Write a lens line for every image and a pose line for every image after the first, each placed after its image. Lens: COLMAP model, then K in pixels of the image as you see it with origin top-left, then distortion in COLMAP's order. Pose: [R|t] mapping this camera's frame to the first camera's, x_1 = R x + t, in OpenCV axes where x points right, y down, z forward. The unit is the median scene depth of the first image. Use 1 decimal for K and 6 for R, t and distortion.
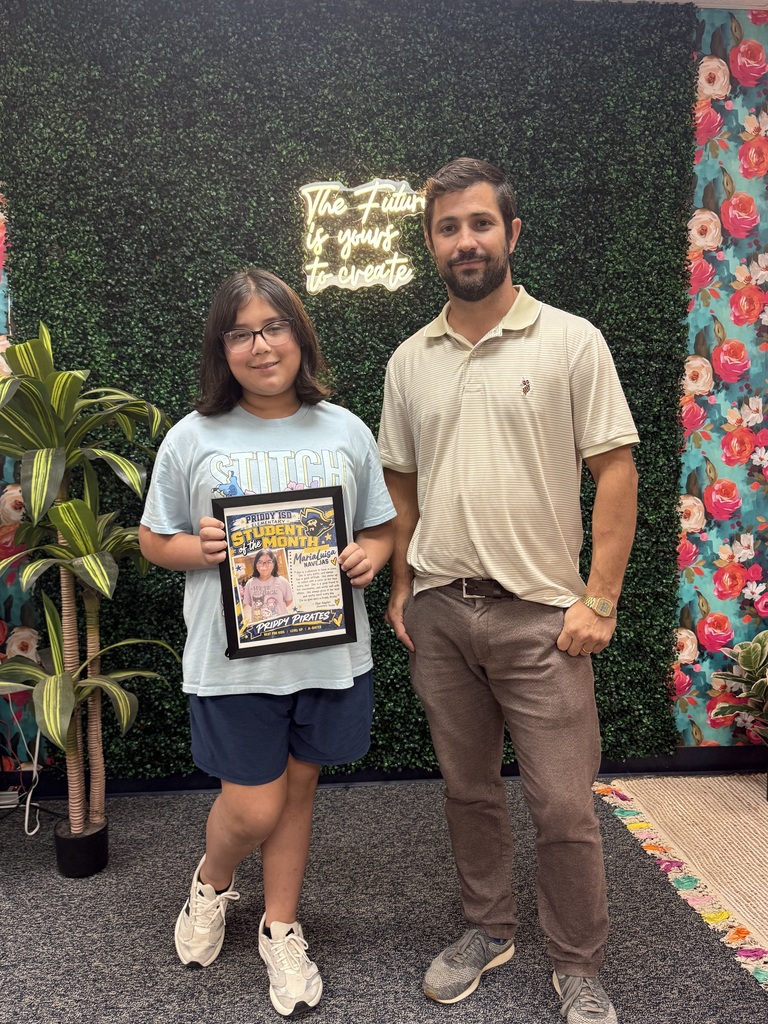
lens RADIAL K [[866.0, 0, 383.6], [0, 866.0, 521.9], [0, 0, 1]] dist [-0.000905, -0.036000]
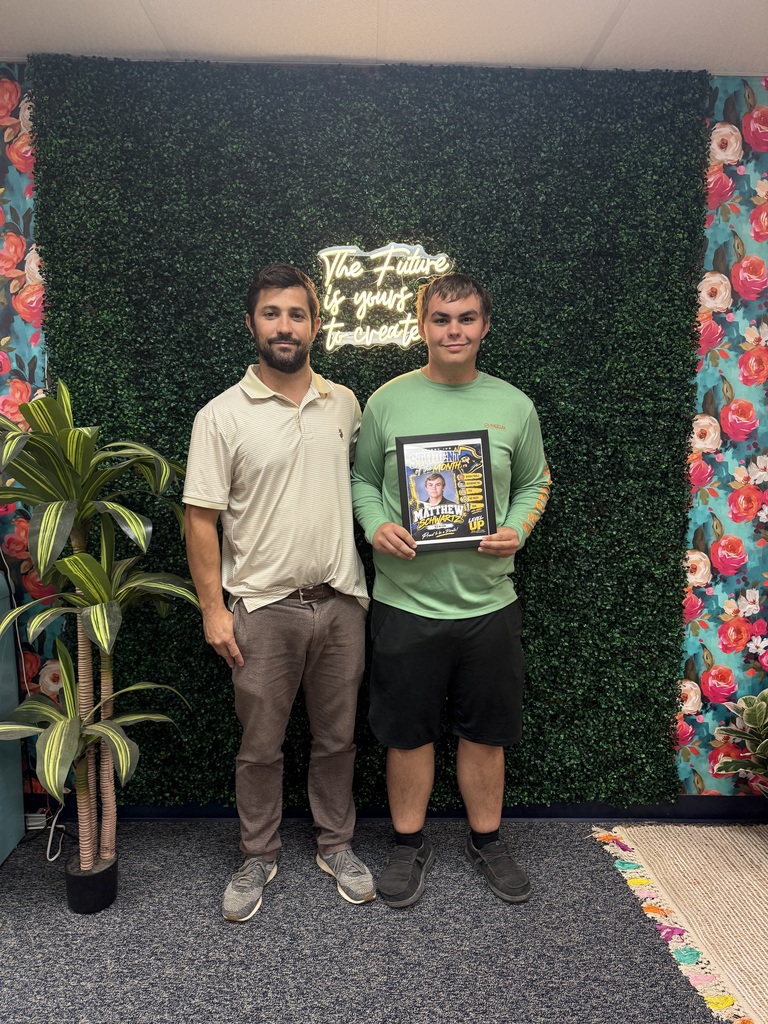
lens RADIAL K [[721.8, 0, 377.1], [0, 721.8, 516.4], [0, 0, 1]] dist [-0.009879, -0.014060]
pose [[0.997617, 0.021270, -0.065631, 0.036990], [-0.022760, 0.999498, -0.022040, -0.047353], [0.065129, 0.023481, 0.997601, 0.140116]]
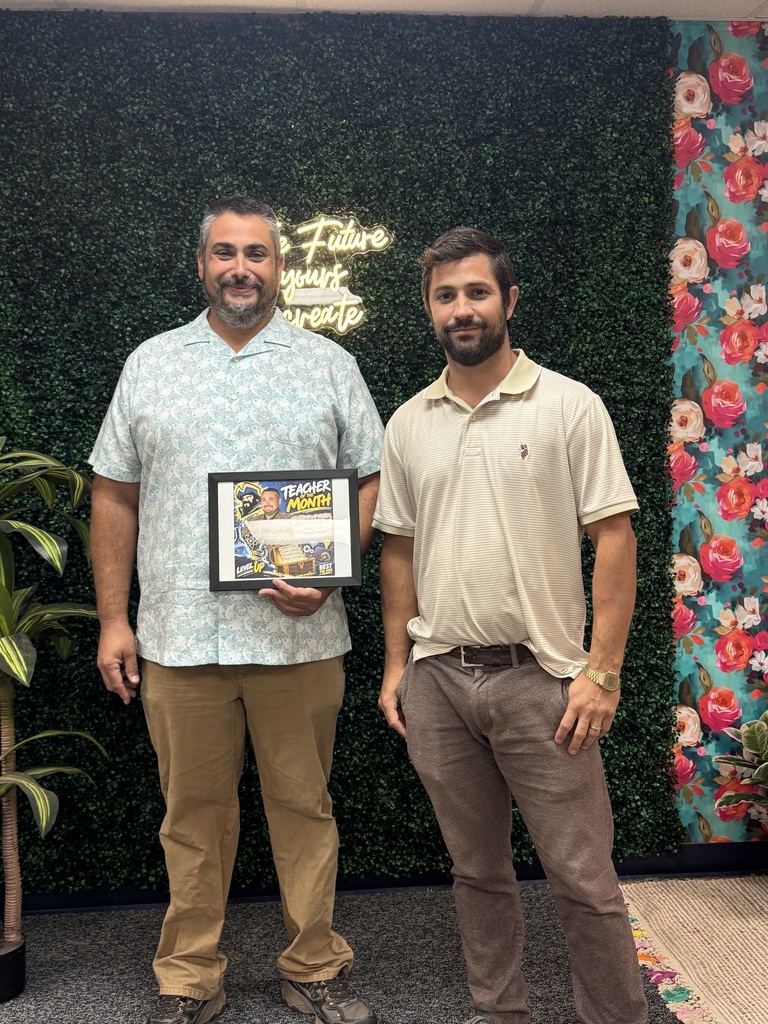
lens RADIAL K [[1123.9, 0, 394.6], [0, 1123.9, 512.4], [0, 0, 1]] dist [0.013483, 0.000000]
pose [[0.999721, -0.017328, 0.016021, 0.043426], [0.018151, 0.998442, -0.052774, -0.019847], [-0.015082, 0.053050, 0.998478, -0.161416]]
